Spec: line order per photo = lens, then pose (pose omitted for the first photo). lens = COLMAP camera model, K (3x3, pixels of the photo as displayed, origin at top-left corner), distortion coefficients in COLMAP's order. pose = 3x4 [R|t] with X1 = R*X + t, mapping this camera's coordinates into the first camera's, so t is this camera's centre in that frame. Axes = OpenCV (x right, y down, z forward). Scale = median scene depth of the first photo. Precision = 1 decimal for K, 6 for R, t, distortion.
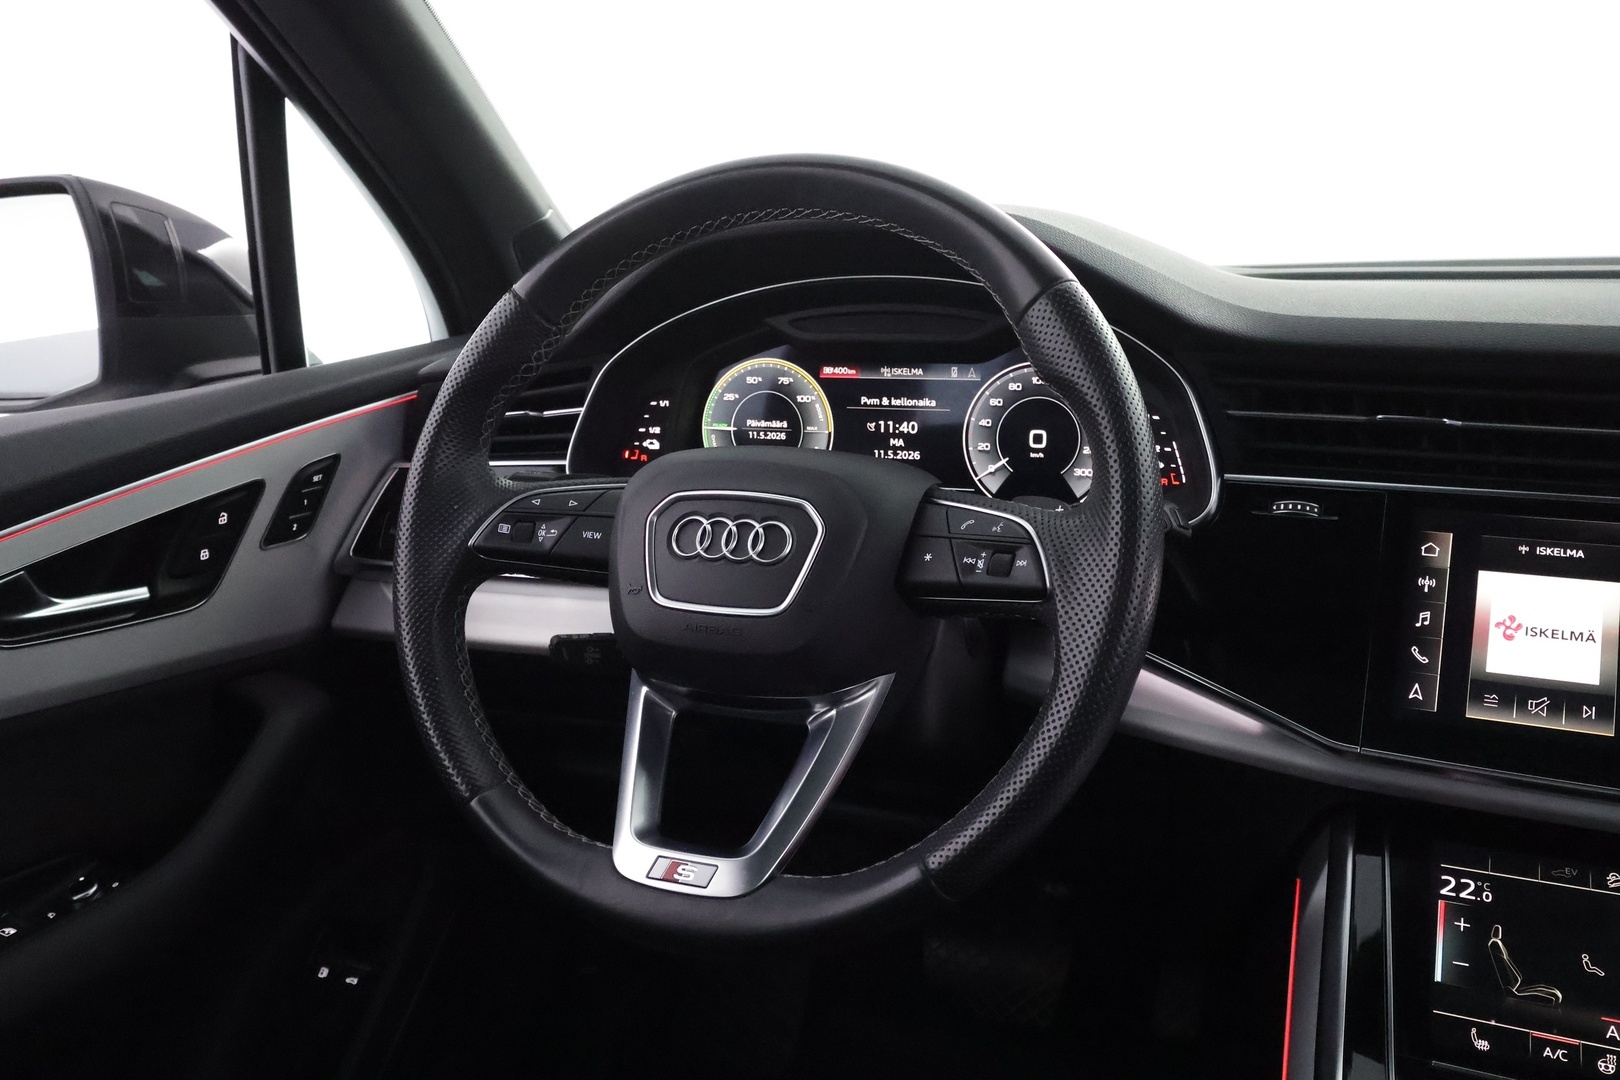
lens RADIAL K [[1271.2, 0, 820.0], [0, 1271.2, 543.4], [0, 0, 1]] dist [-0.001350, 0.010838]
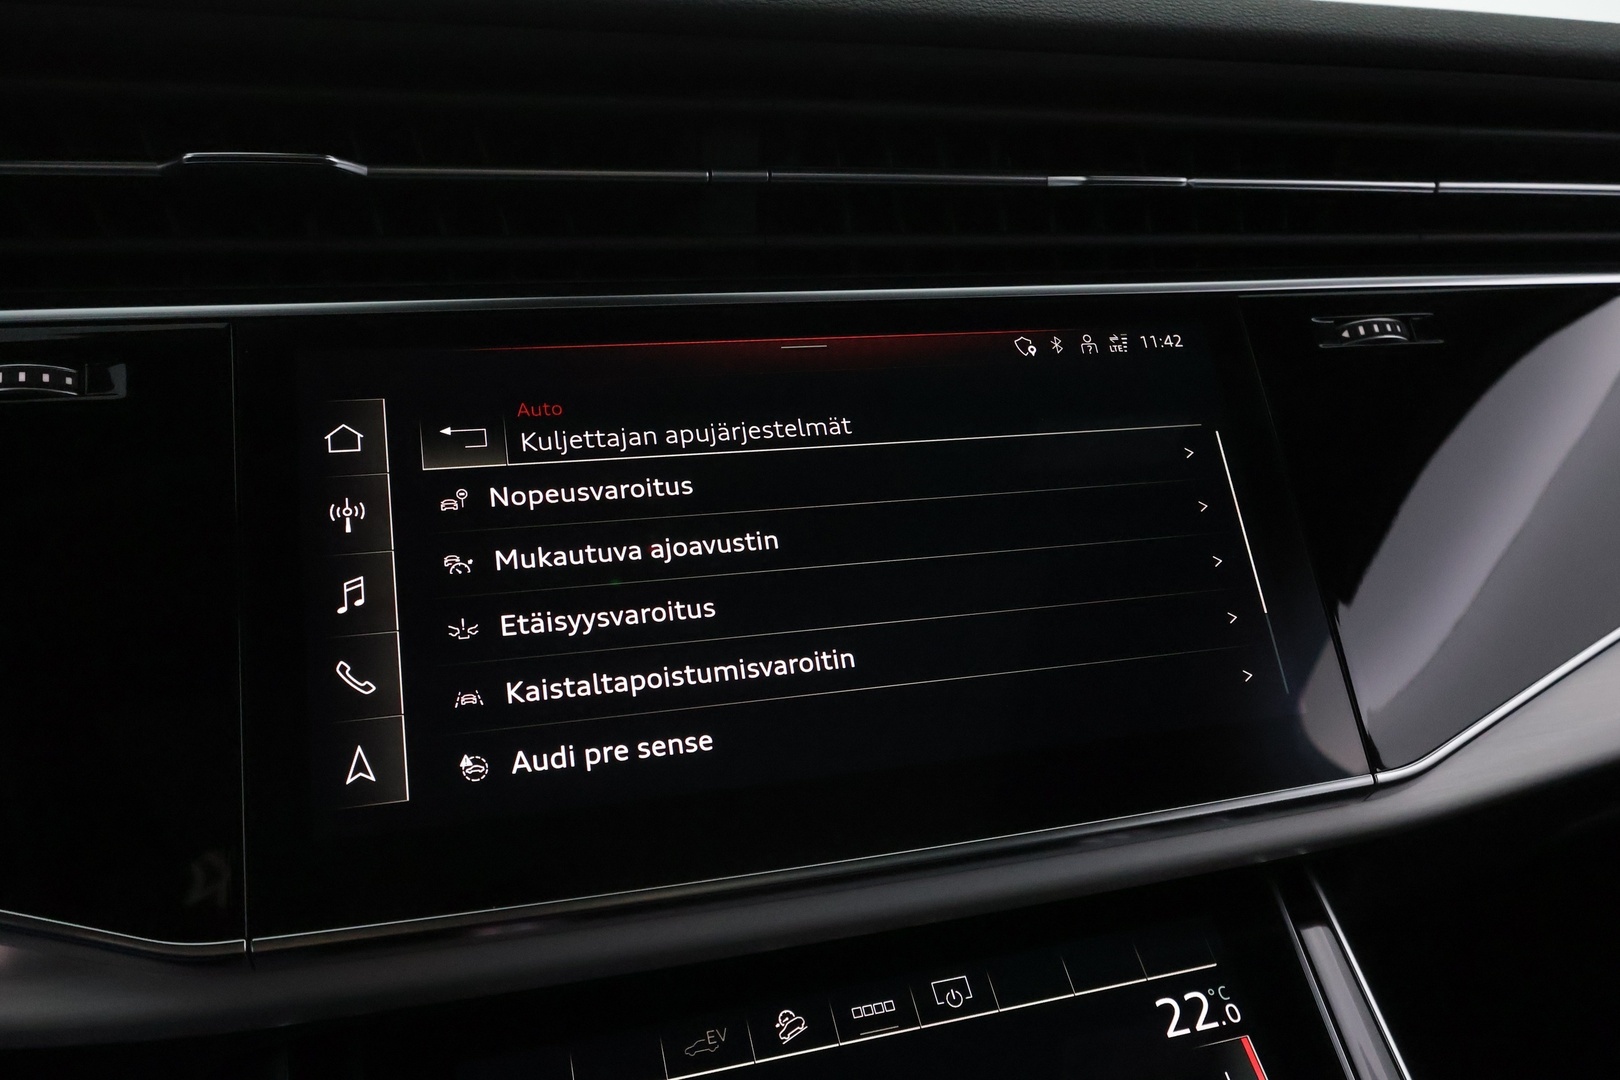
lens RADIAL K [[1271.2, 0, 818.0], [0, 1271.2, 546.1], [0, 0, 1]] dist [-0.001350, 0.010838]
pose [[0.739894, -0.165934, 0.651937, 0.282784], [0.146774, 0.985573, 0.084277, 0.026940], [-0.656516, 0.033332, 0.753575, 0.512843]]
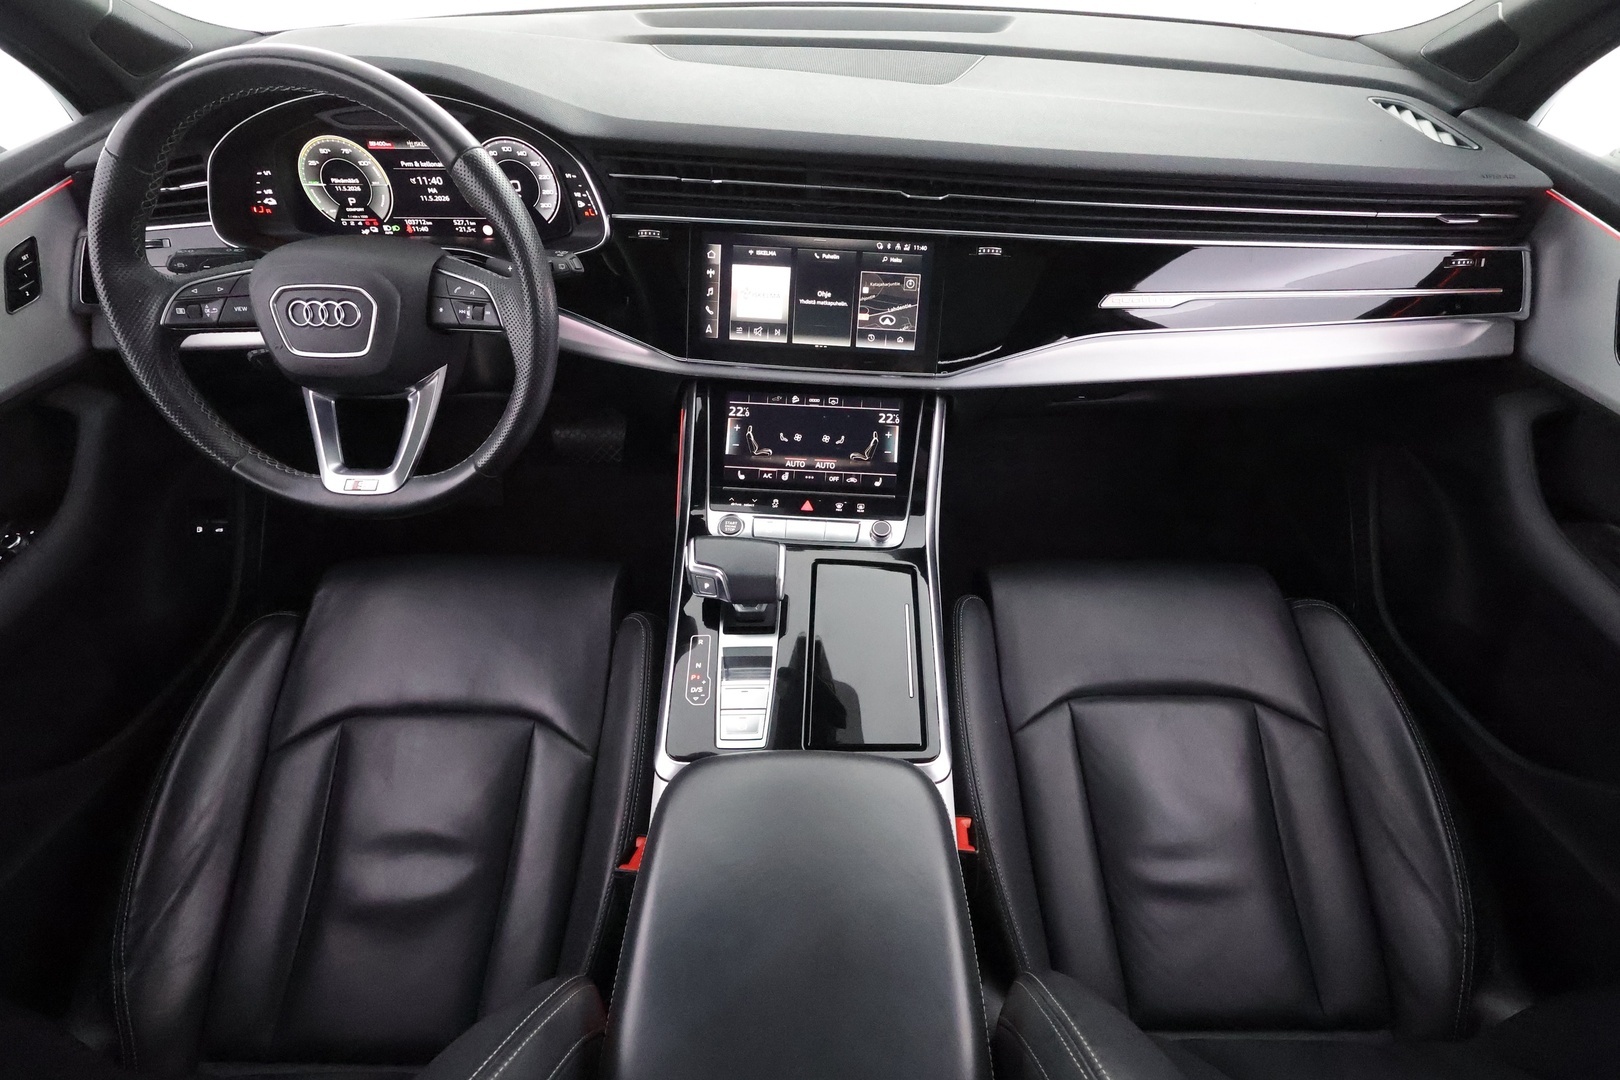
lens RADIAL K [[746.4, 0, 816.8], [0, 746.4, 538.1], [0, 0, 1]] dist [-0.000937, 0.002236]
pose [[0.936636, -0.231877, 0.262578, 0.201633], [0.058674, 0.842823, 0.534984, -0.224786], [-0.345357, -0.485678, 0.803023, -0.226272]]
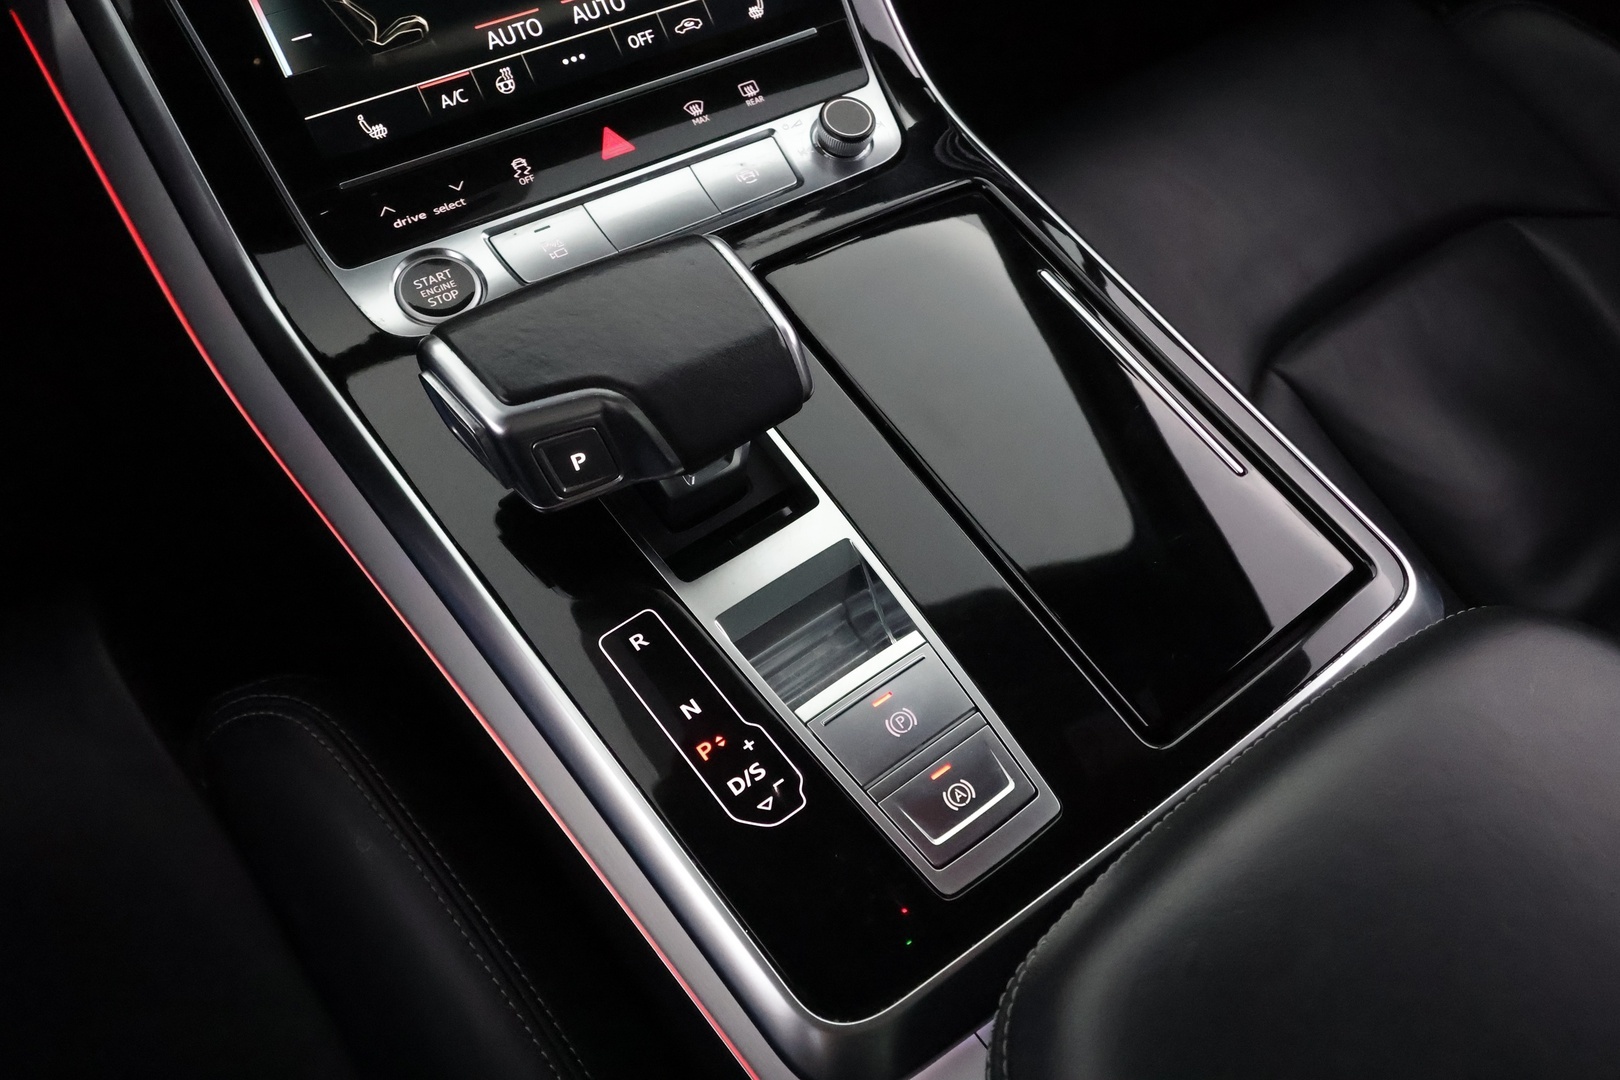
lens RADIAL K [[1271.2, 0, 811.1], [0, 1271.2, 529.1], [0, 0, 1]] dist [-0.001350, 0.010838]
pose [[0.524765, -0.656076, 0.542389, 0.074062], [0.123728, 0.689190, 0.713939, 0.040371], [-0.842208, -0.307541, 0.442837, 0.306766]]
